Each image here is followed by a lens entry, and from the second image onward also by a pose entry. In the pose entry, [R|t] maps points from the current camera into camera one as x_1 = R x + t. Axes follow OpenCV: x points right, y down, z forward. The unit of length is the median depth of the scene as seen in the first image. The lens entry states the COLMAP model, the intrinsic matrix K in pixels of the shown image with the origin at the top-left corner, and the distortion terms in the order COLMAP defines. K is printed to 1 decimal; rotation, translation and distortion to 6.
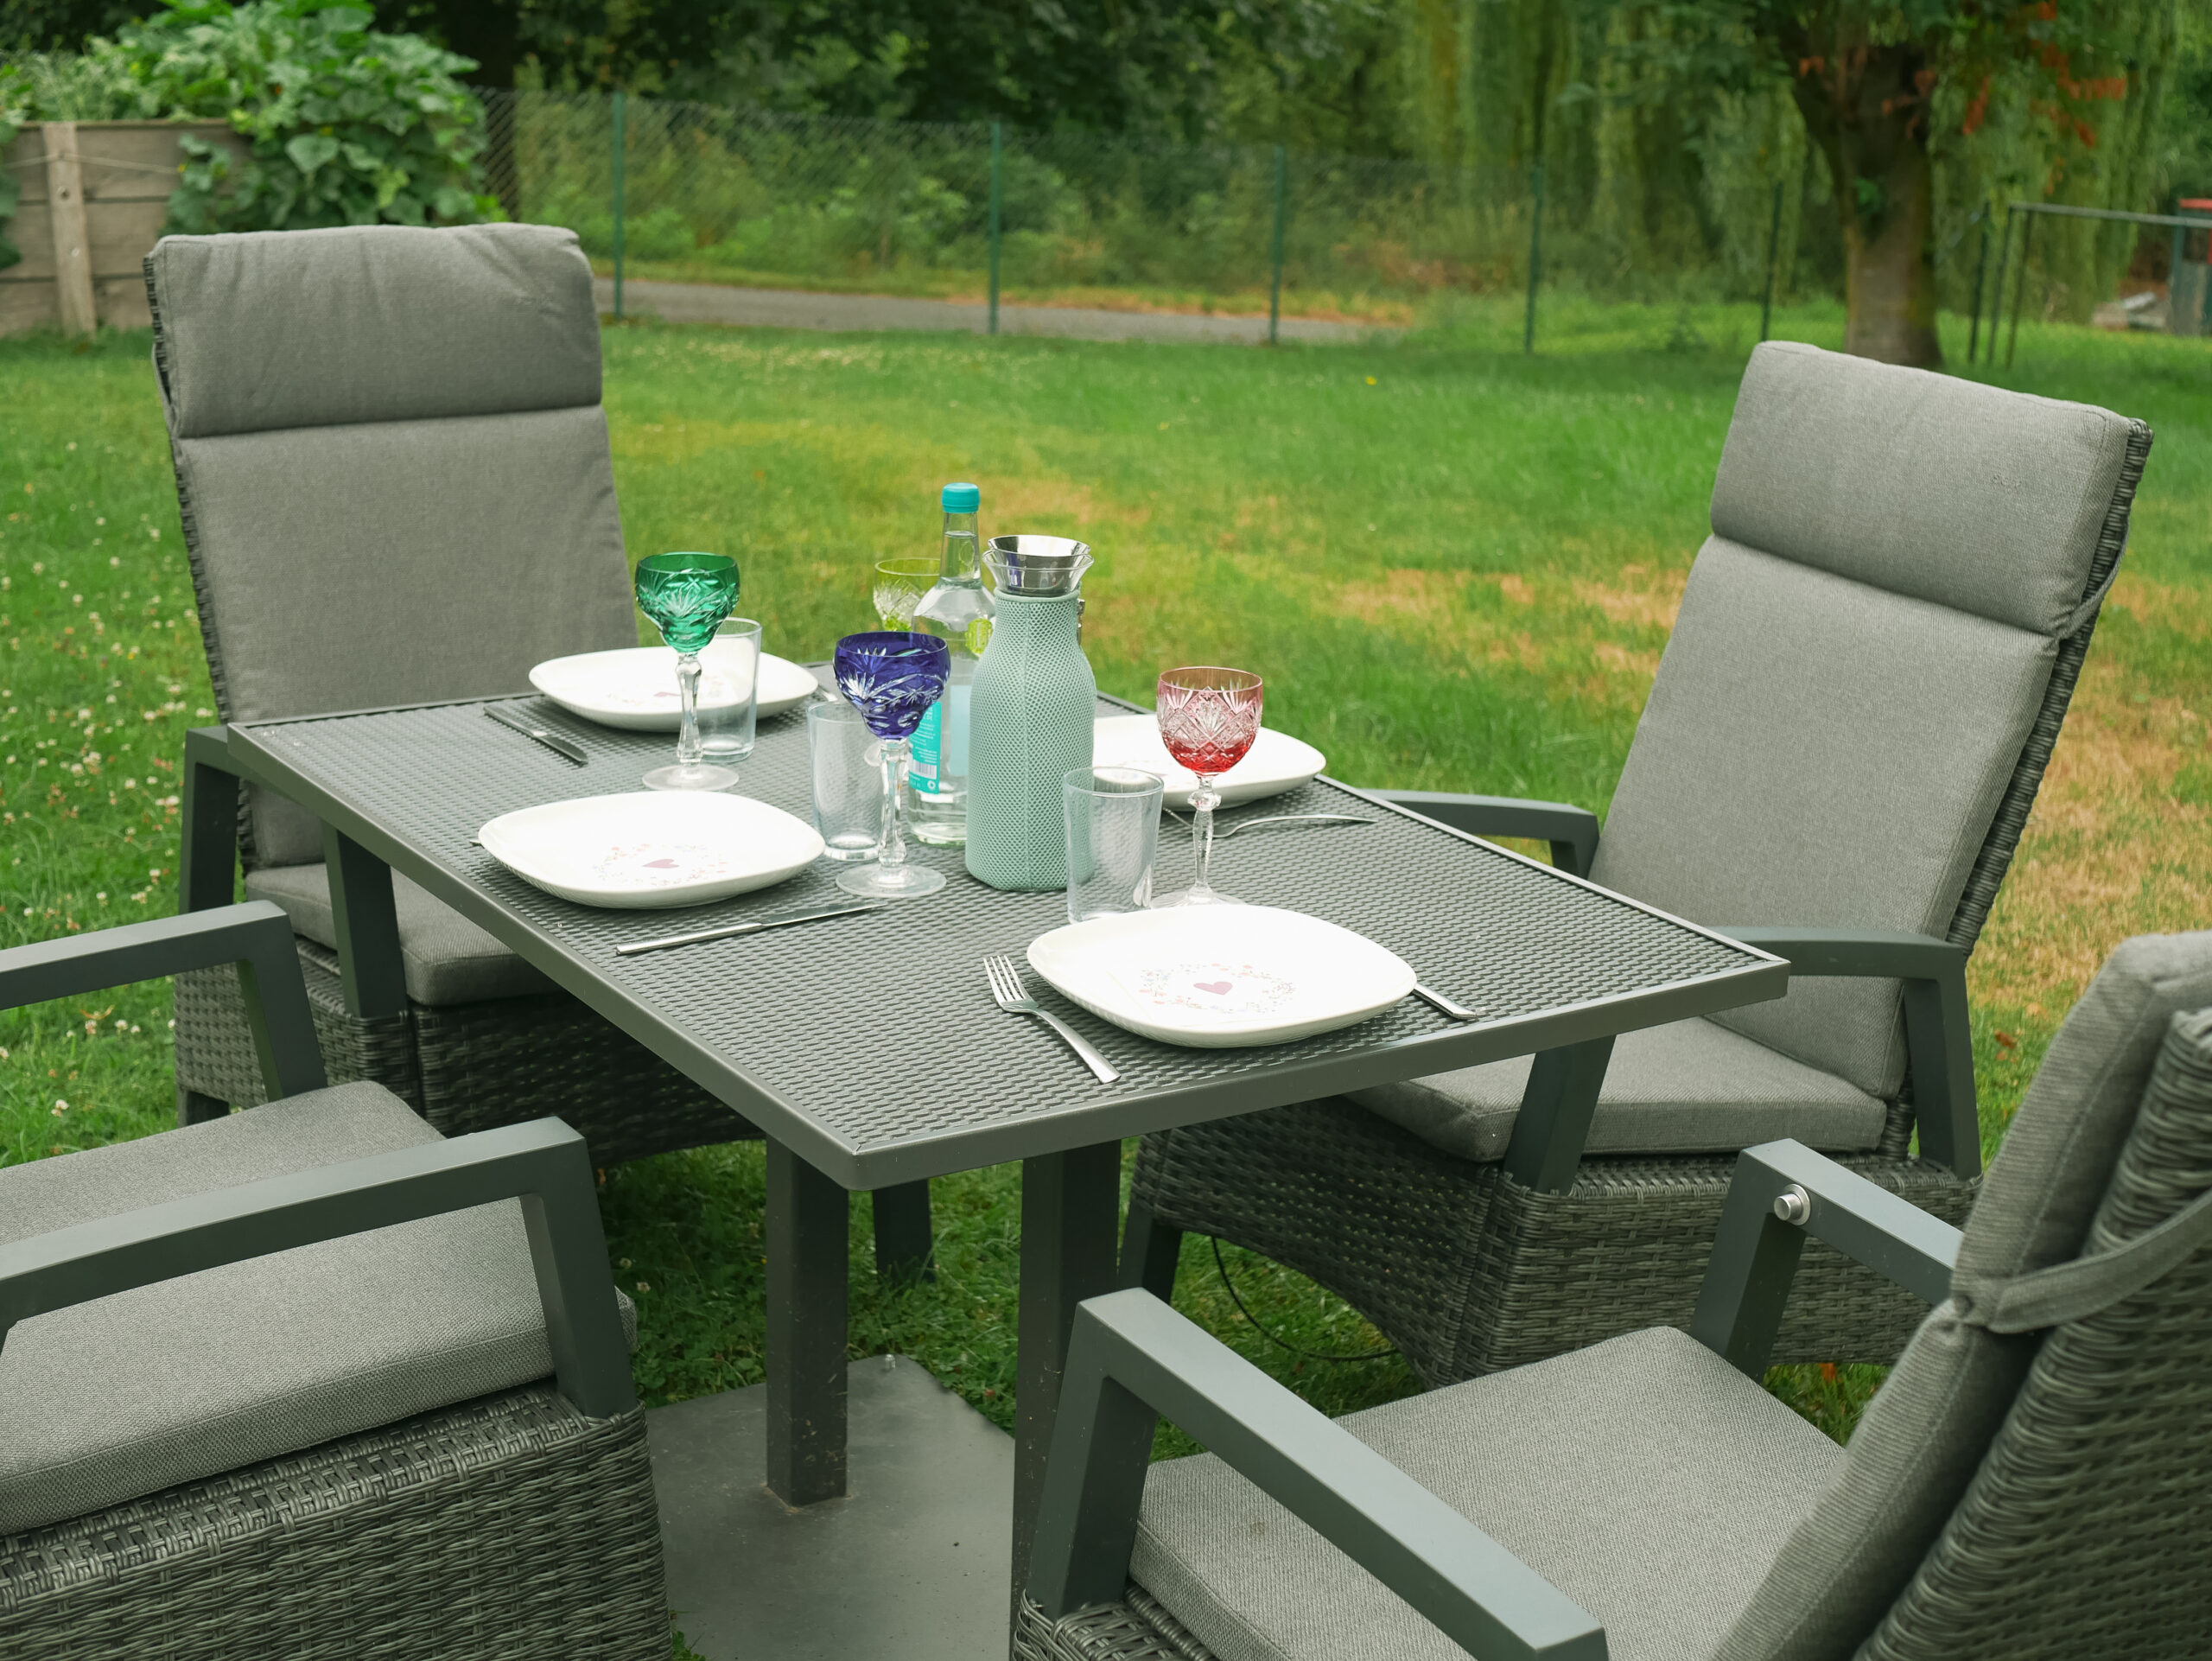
lens RADIAL K [[3272.6, 0, 1104.0], [0, 3272.6, 838.3], [0, 0, 1]] dist [-0.006320, -0.019765]
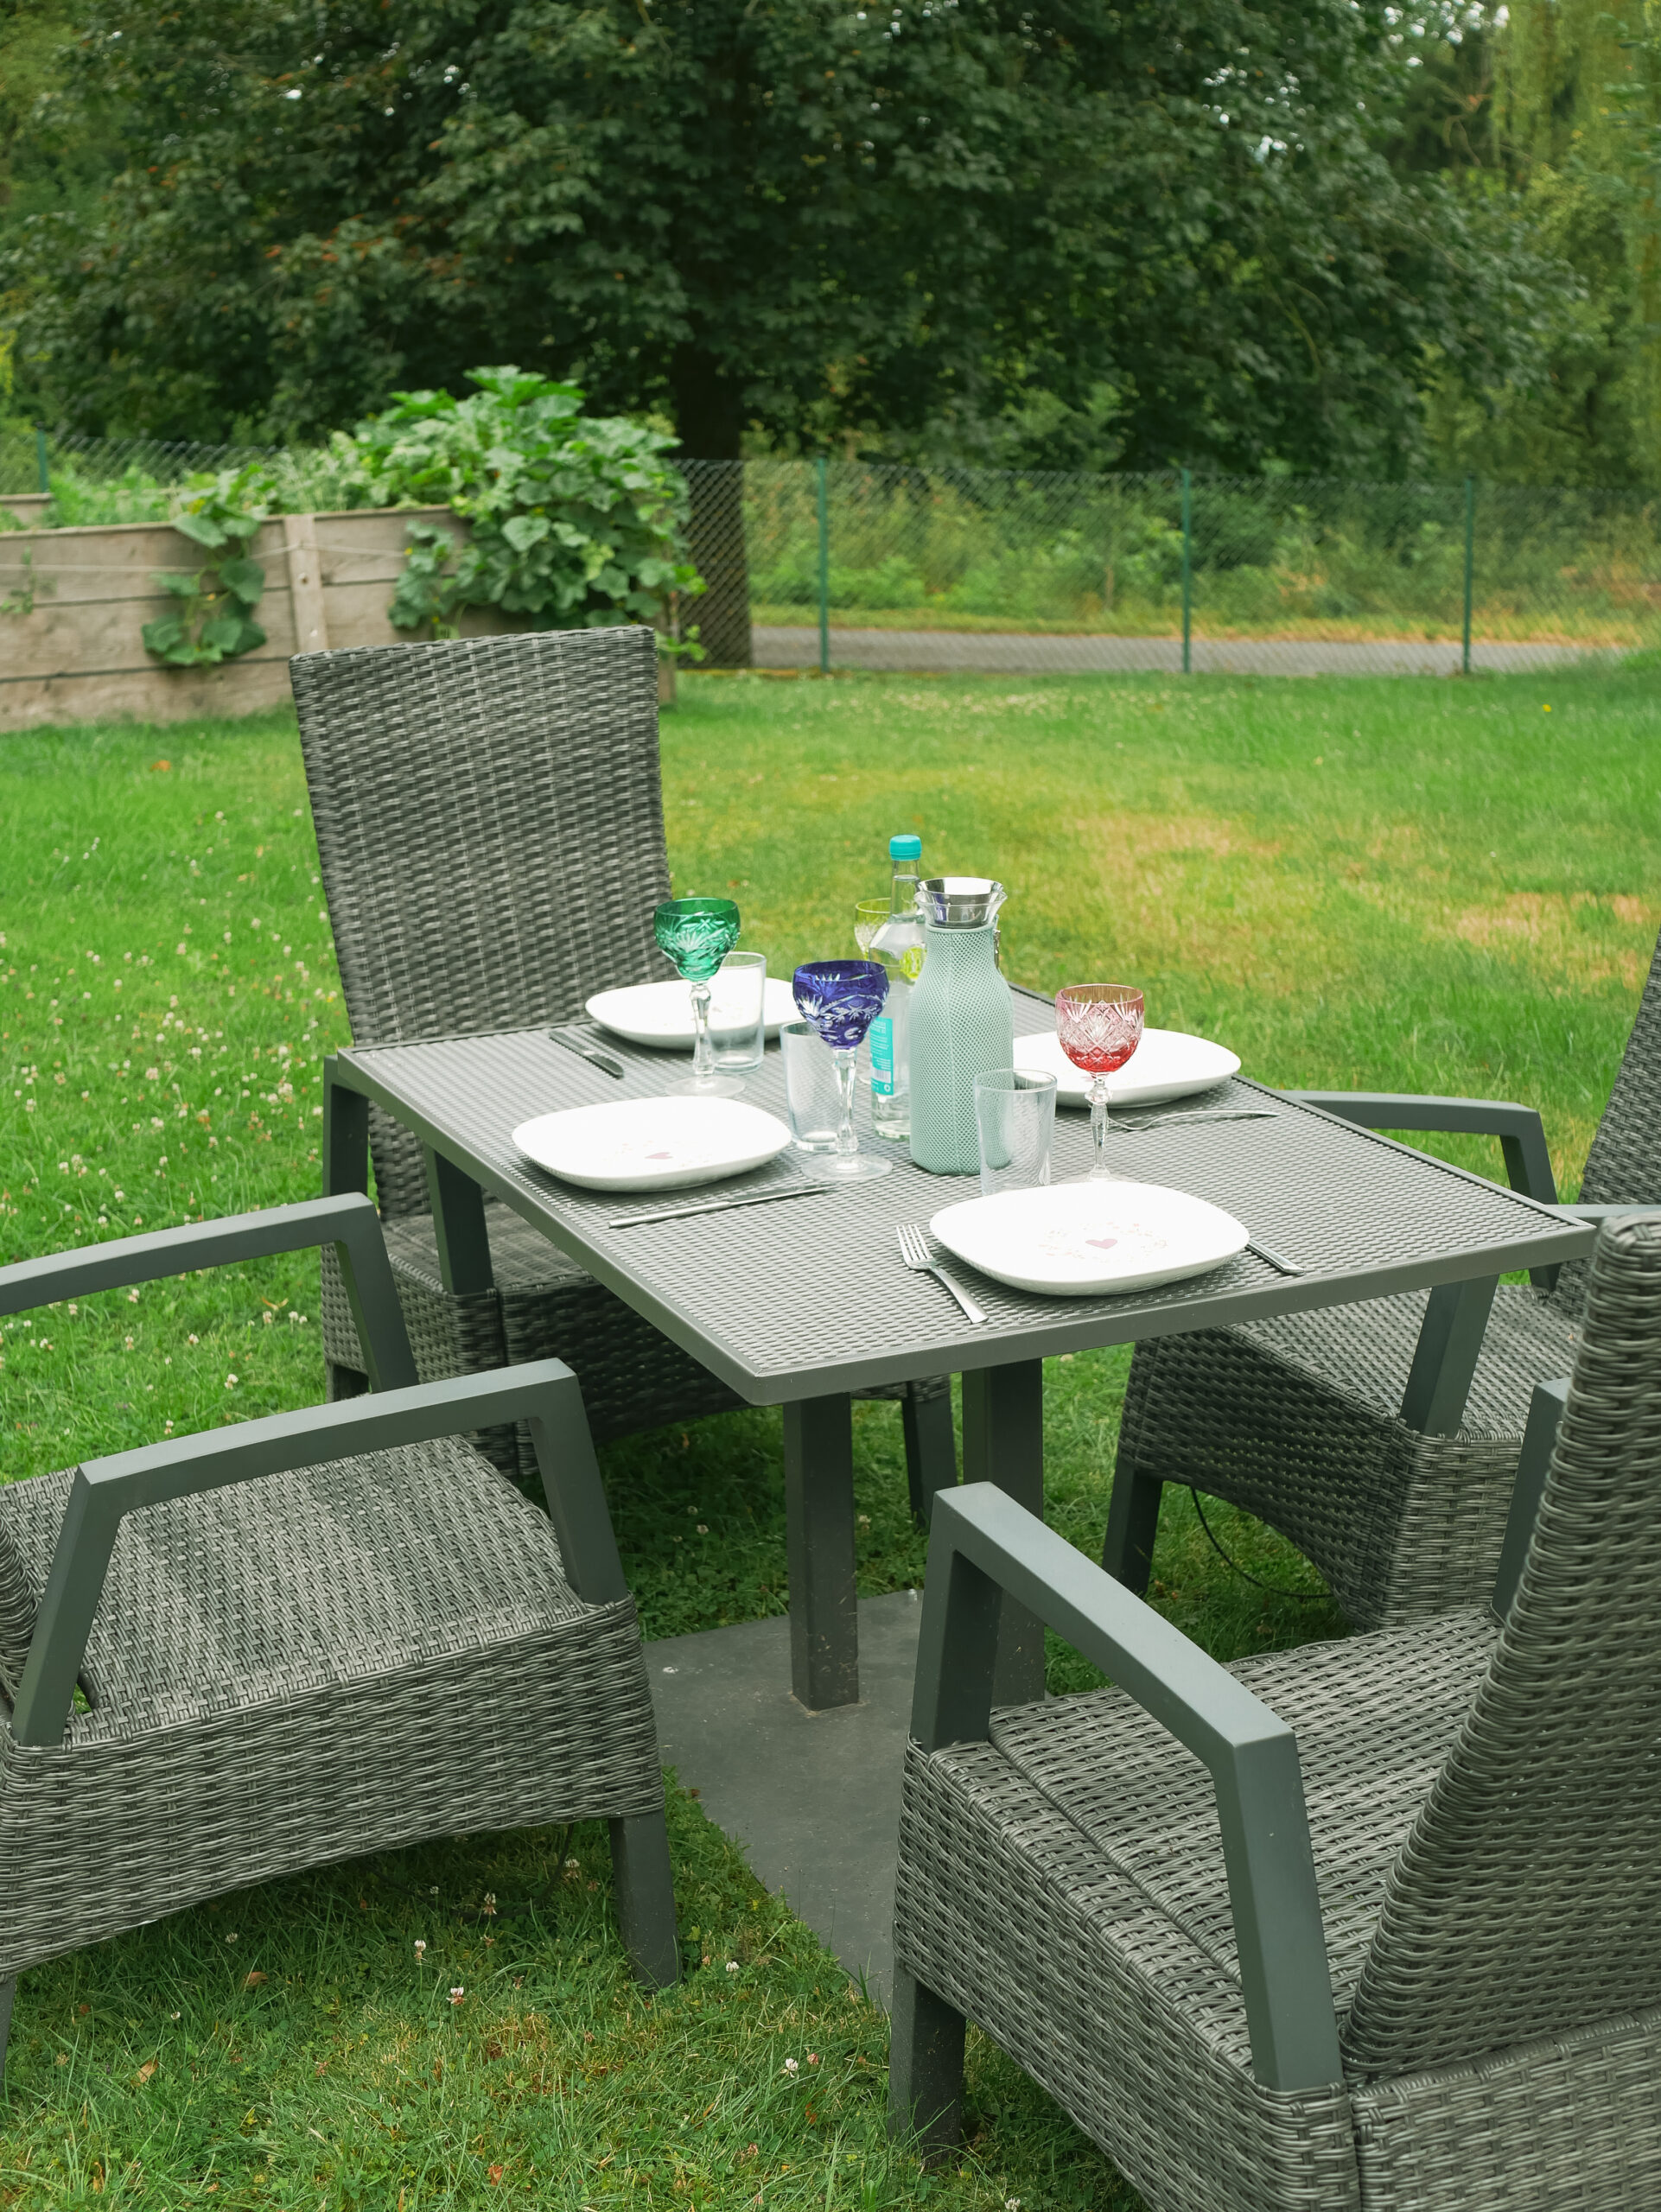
lens RADIAL K [[3275.0, 0, 830.5], [0, 3275.0, 1106.0], [0, 0, 1]] dist [-0.011403, 0.034835]
pose [[0.986503, -0.015003, -0.163057, 0.045359], [0.011660, 0.999702, -0.021439, 0.005790], [0.163330, 0.019248, 0.986384, -0.067566]]
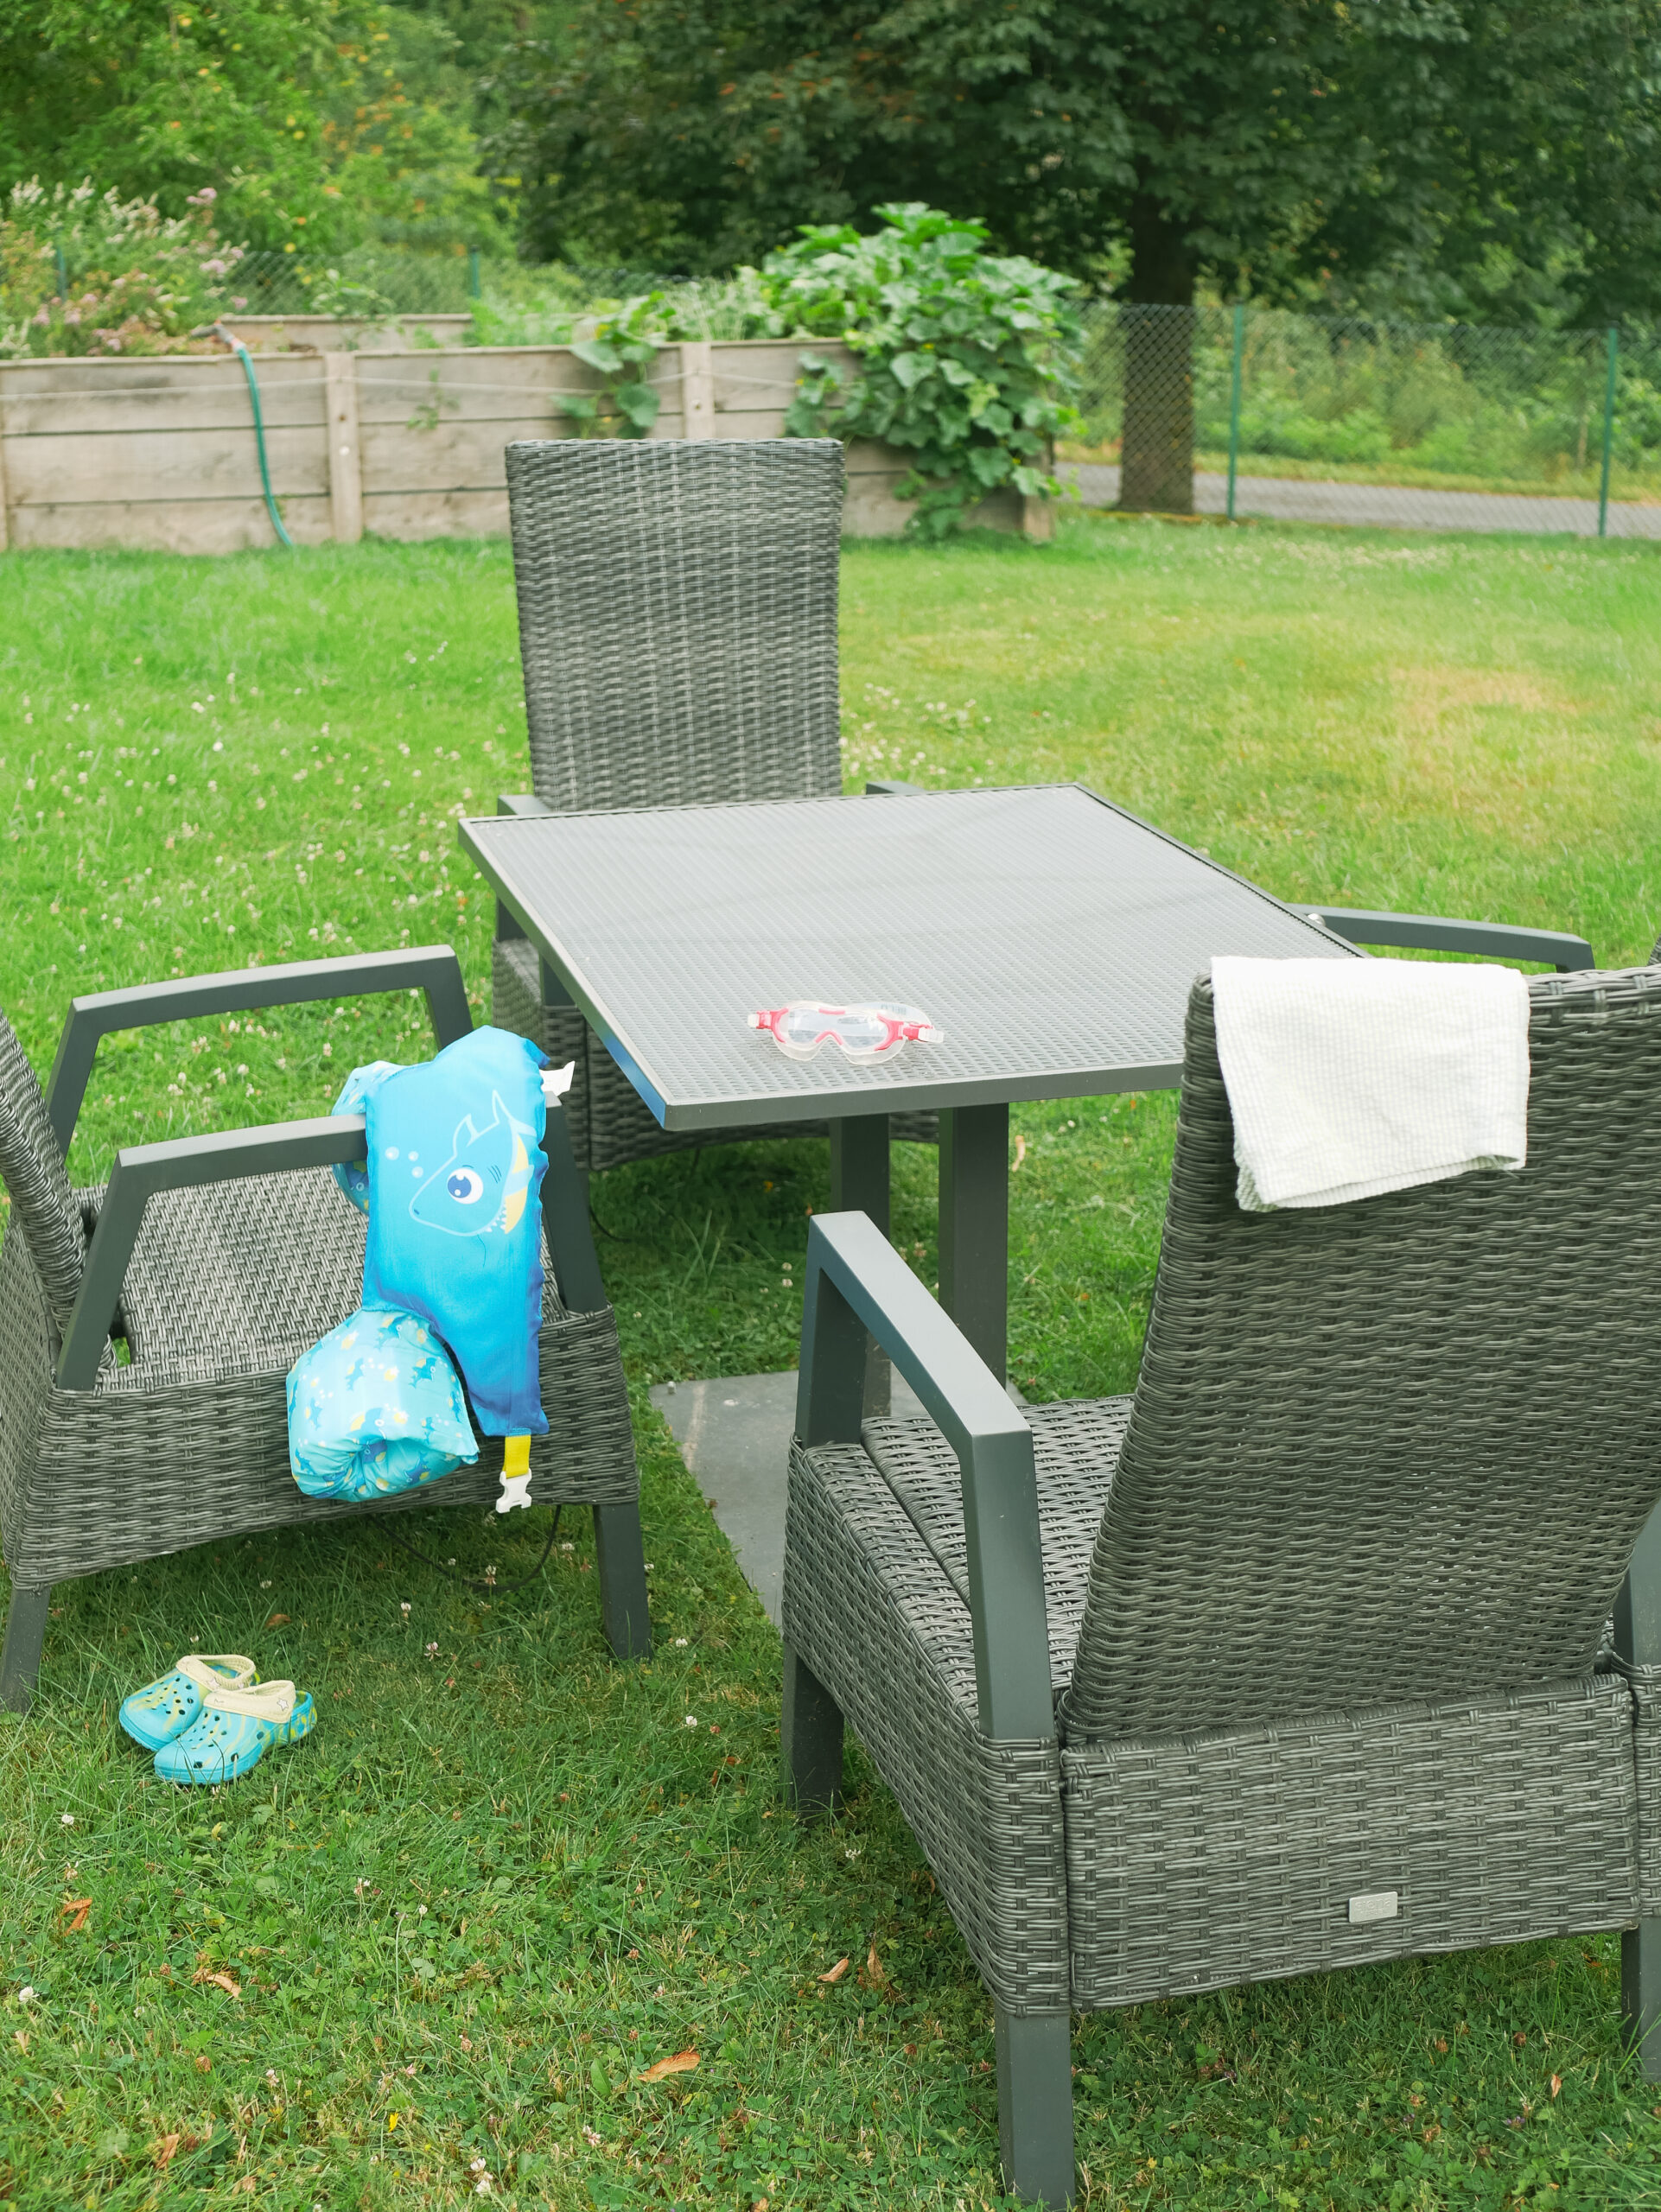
lens RADIAL K [[3272.6, 0, 843.7], [0, 3272.6, 1100.9], [0, 0, 1]] dist [-0.006320, -0.019765]
pose [[0.952404, 0.056925, -0.299478, 0.120744], [-0.051561, 0.998337, 0.025787, 0.015523], [0.300448, -0.009118, 0.953755, -0.094687]]
